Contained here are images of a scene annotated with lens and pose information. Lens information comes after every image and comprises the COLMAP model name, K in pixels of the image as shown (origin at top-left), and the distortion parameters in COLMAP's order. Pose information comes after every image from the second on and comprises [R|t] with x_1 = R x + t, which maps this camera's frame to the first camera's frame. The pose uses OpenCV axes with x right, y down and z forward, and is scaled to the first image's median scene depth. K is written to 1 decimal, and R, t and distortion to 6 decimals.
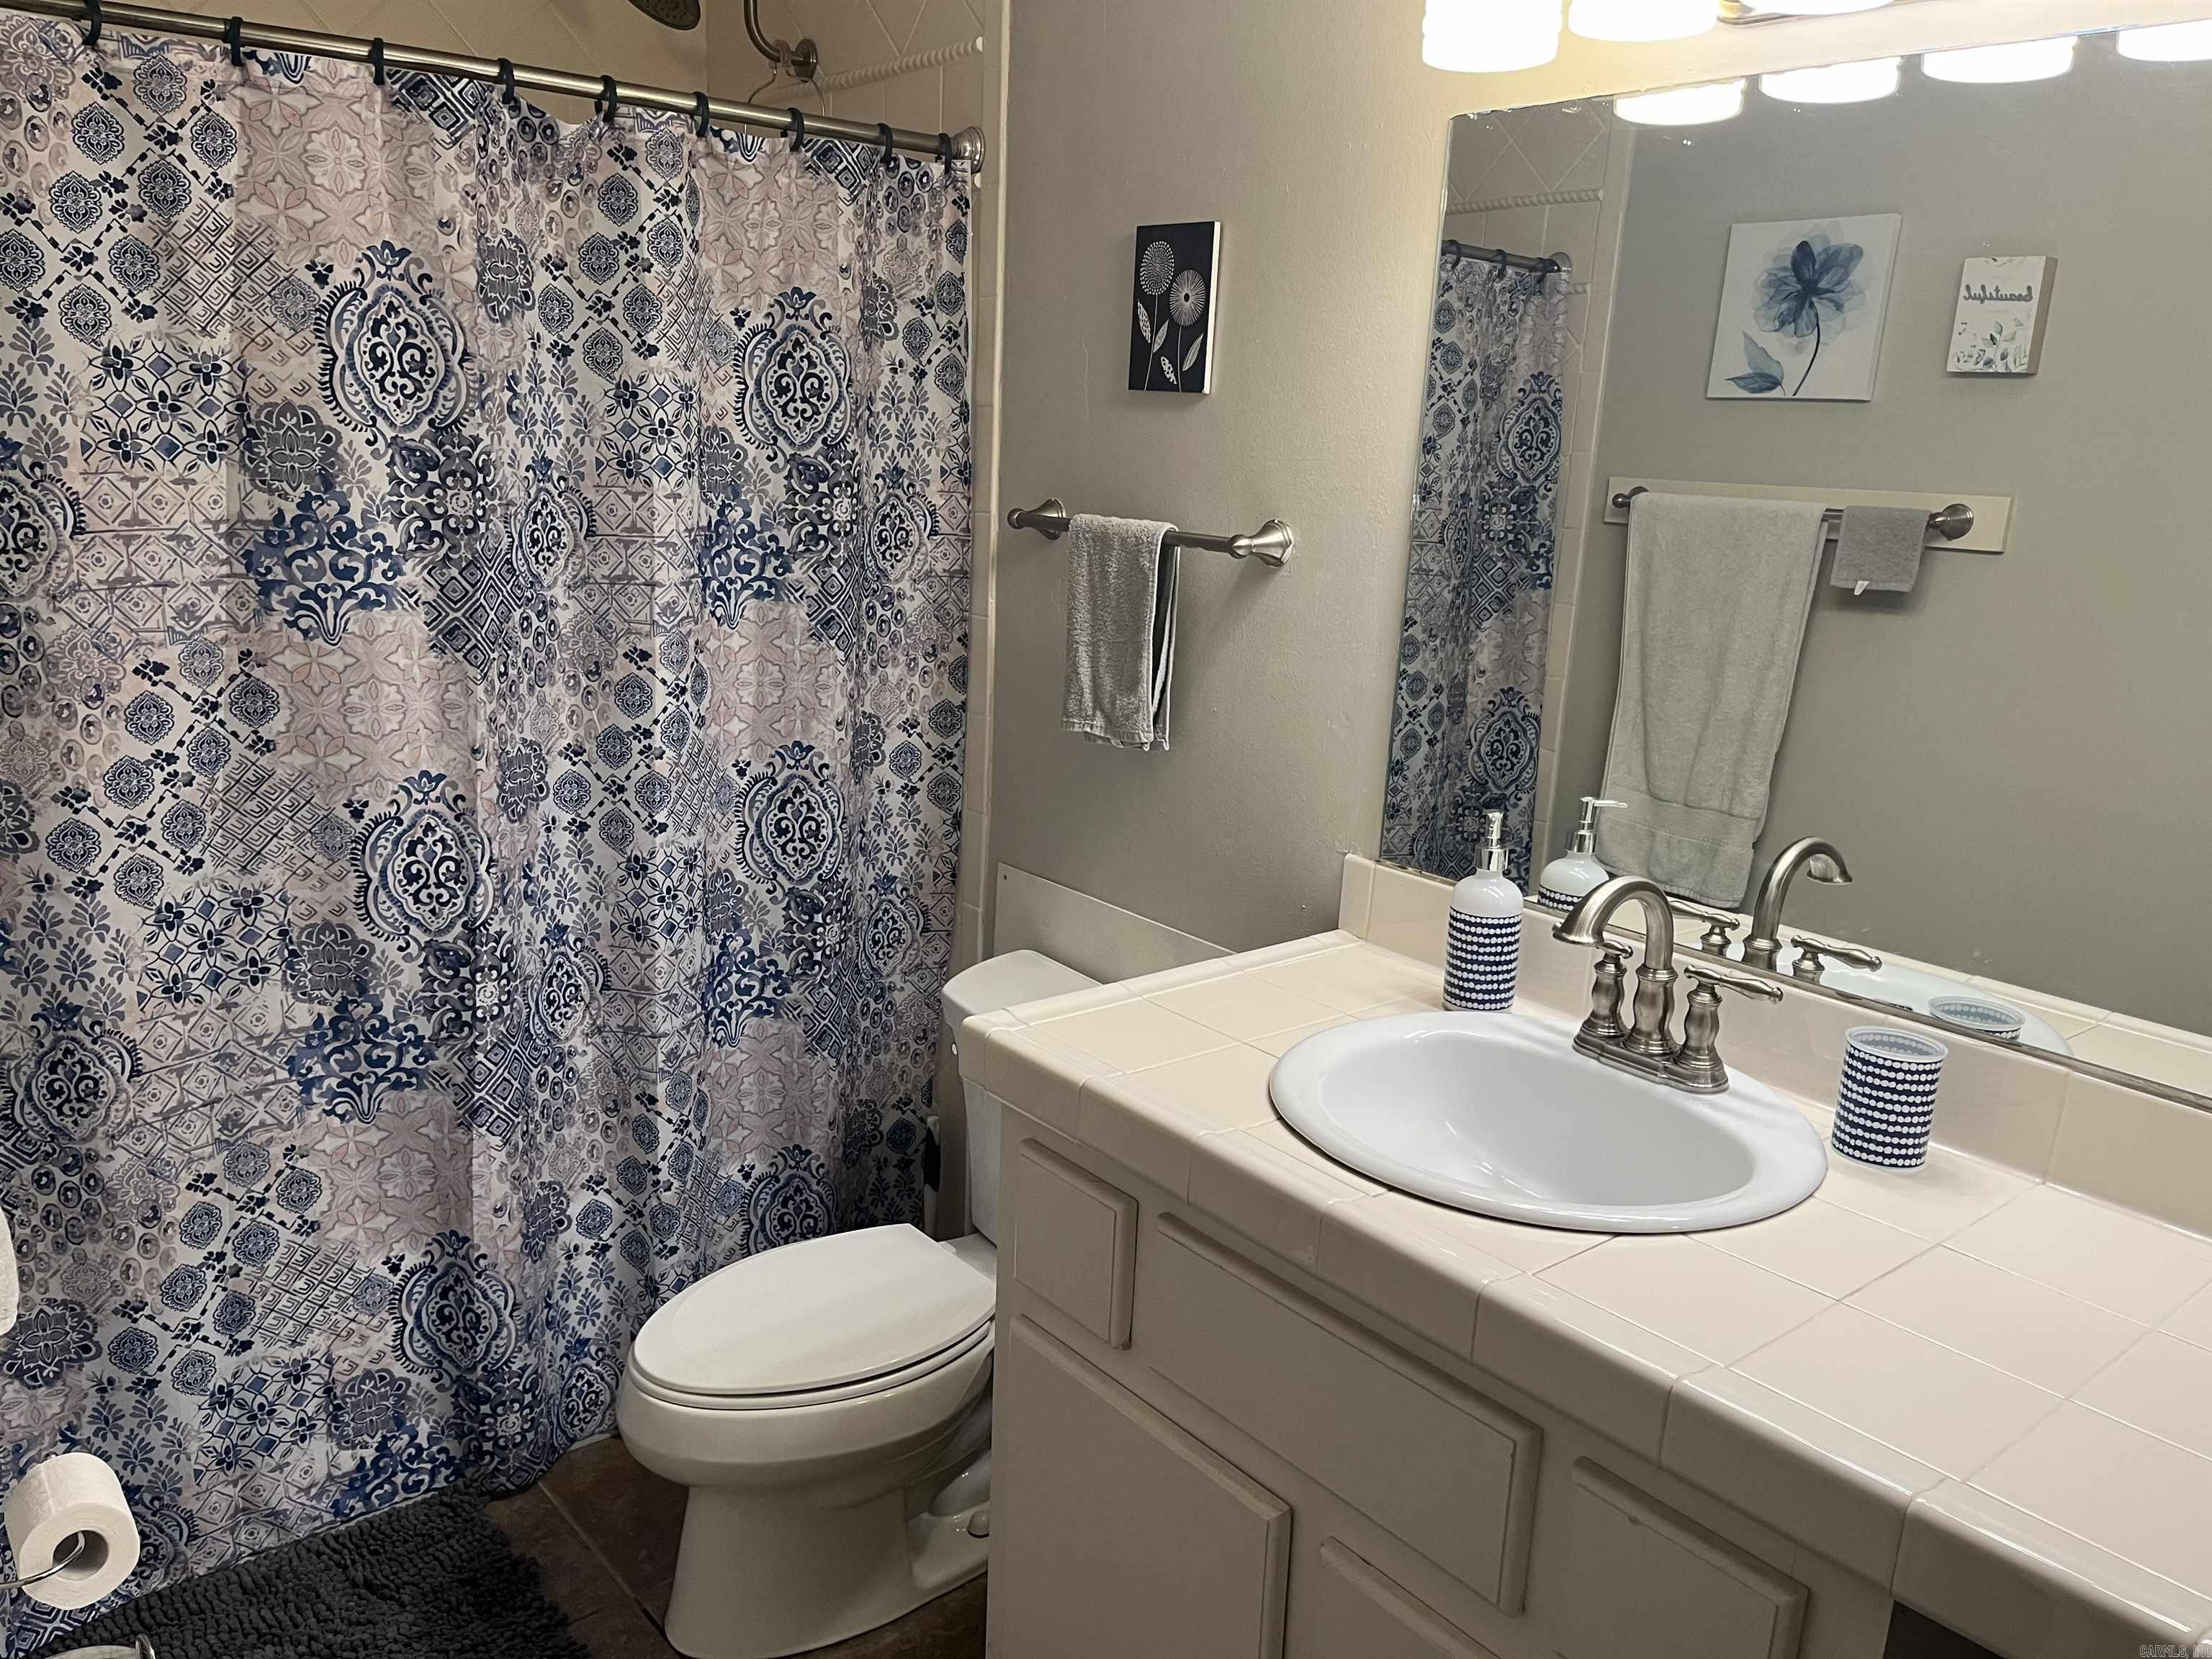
lens RADIAL K [[1682.0, 0, 1115.6], [0, 1682.0, 822.6], [0, 0, 1]] dist [0.084974, -0.120043]
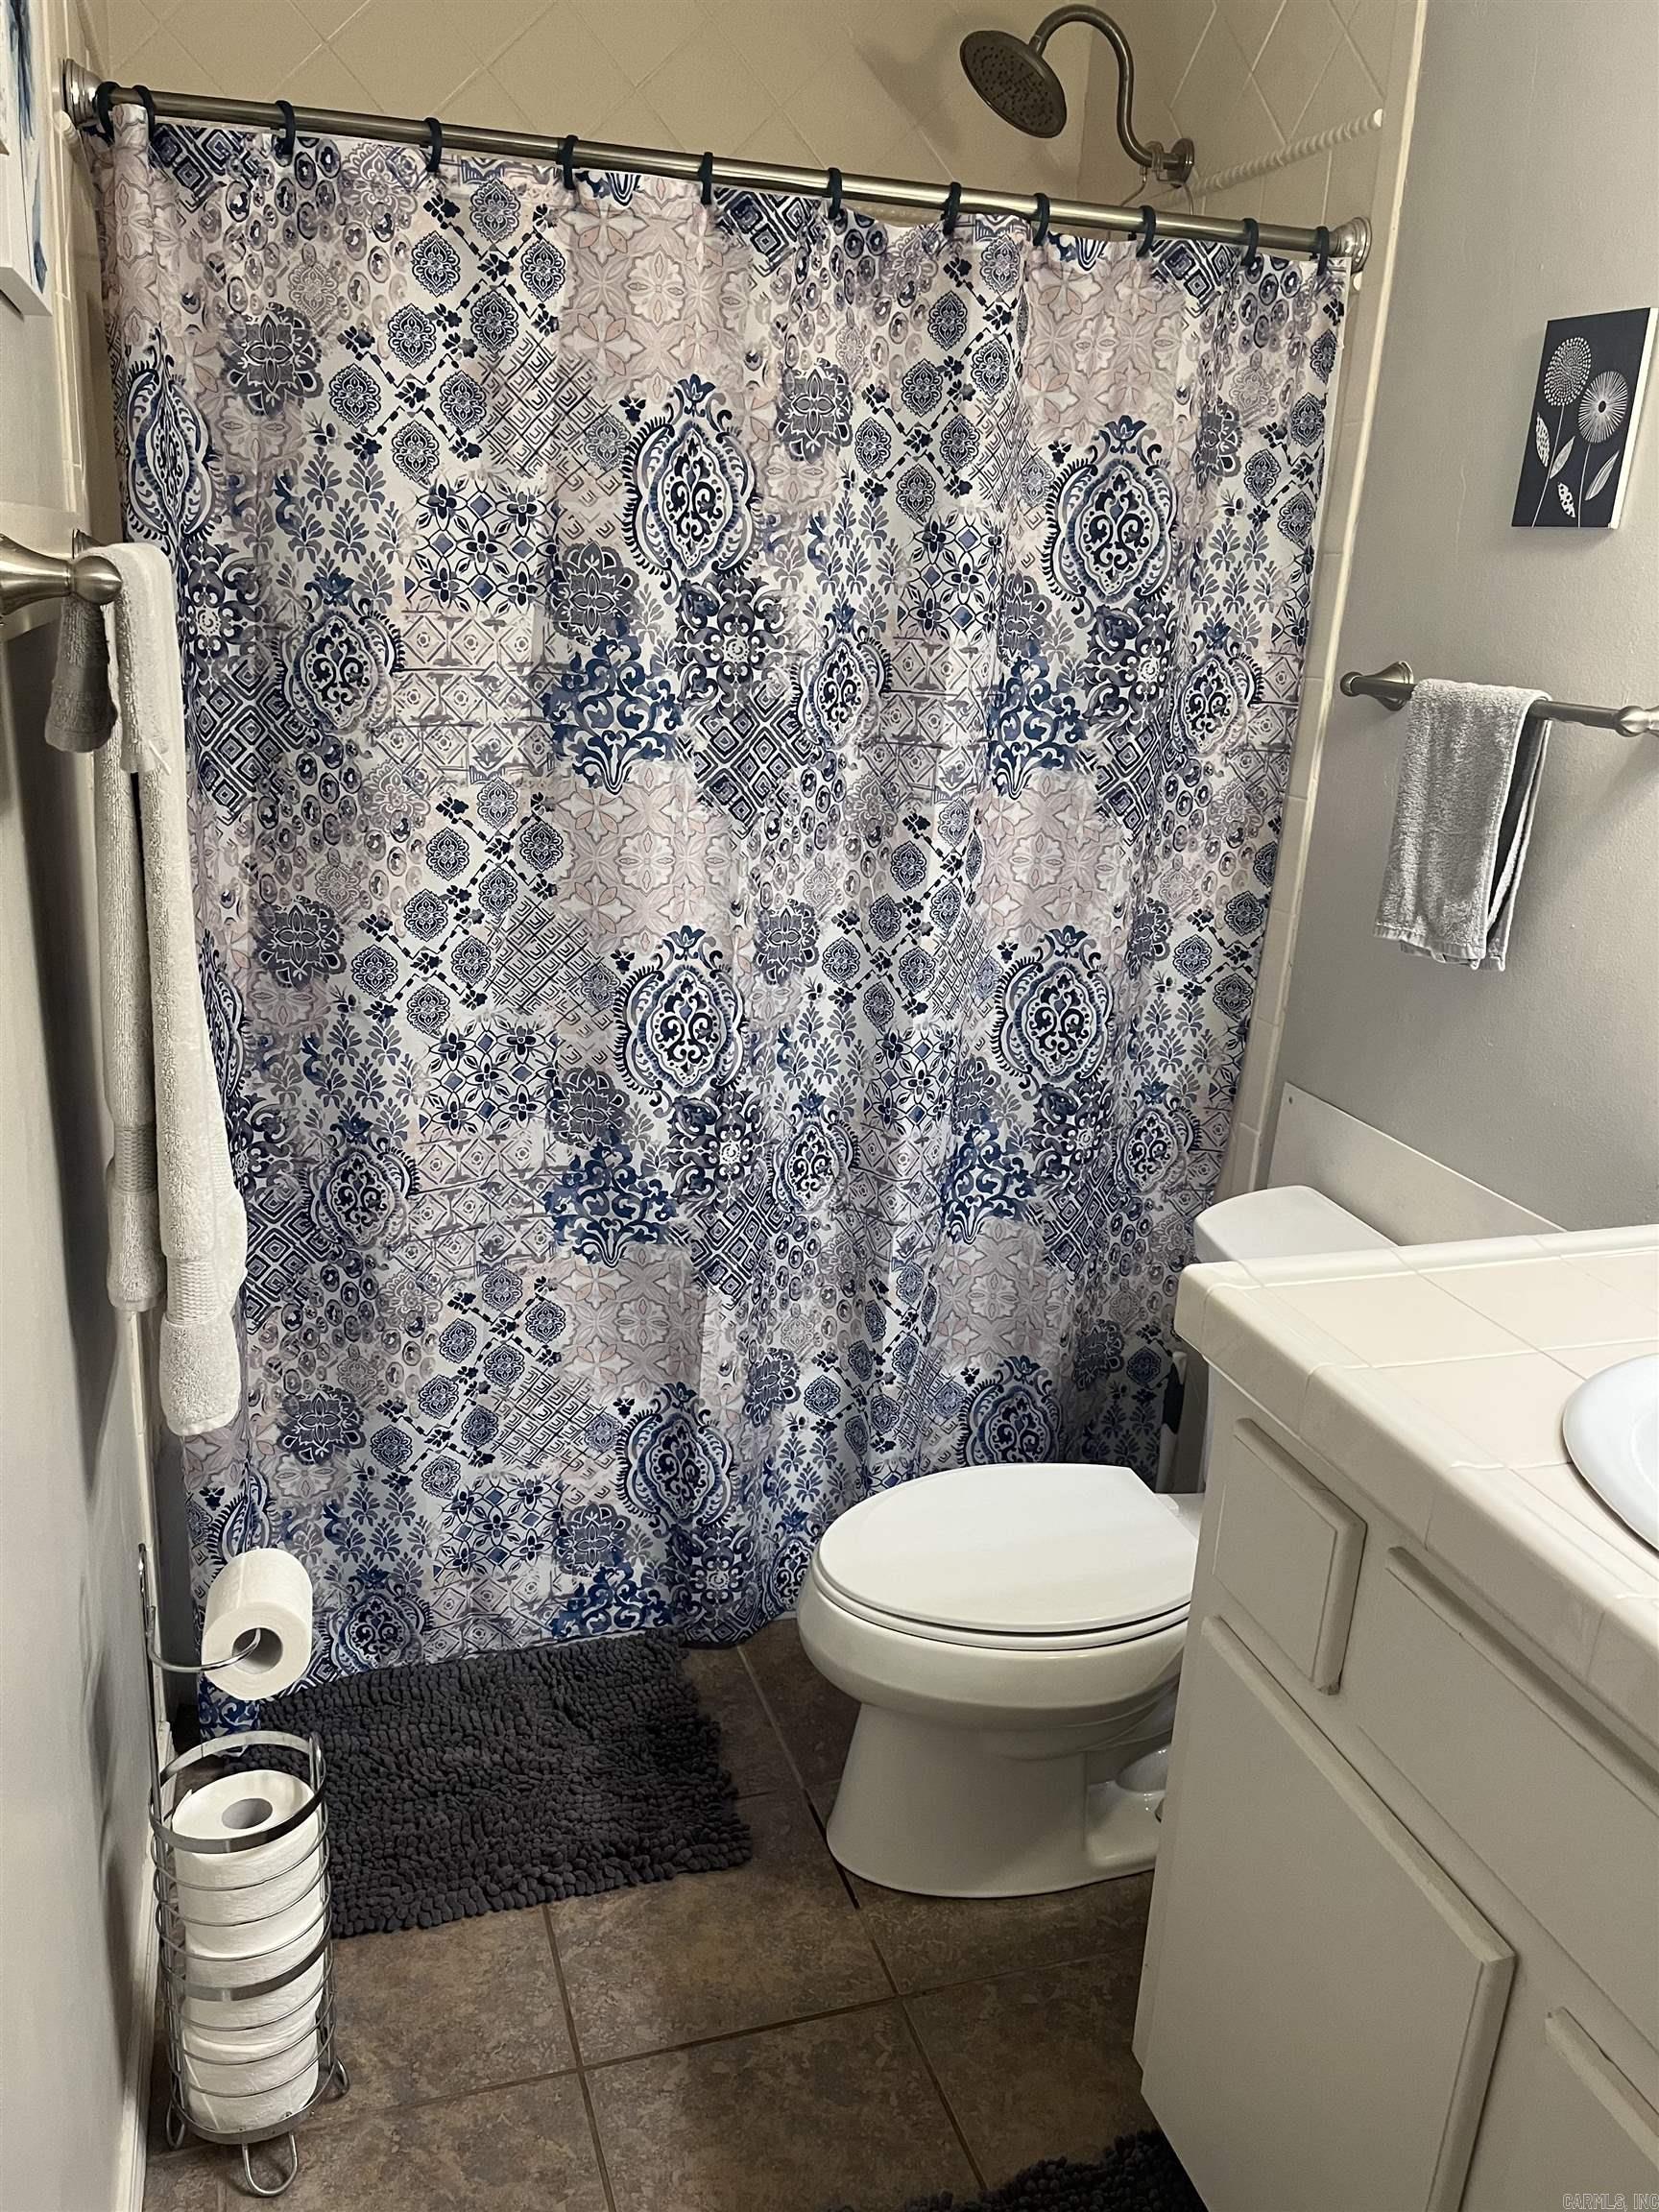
lens RADIAL K [[1672.2, 0, 829.5], [0, 1672.2, 1106.0], [0, 0, 1]] dist [0.057380, -0.046491]
pose [[0.927192, 0.117602, -0.355648, 0.029236], [-0.097035, 0.992436, 0.075195, -0.008299], [0.361801, -0.035210, 0.931590, 0.120895]]
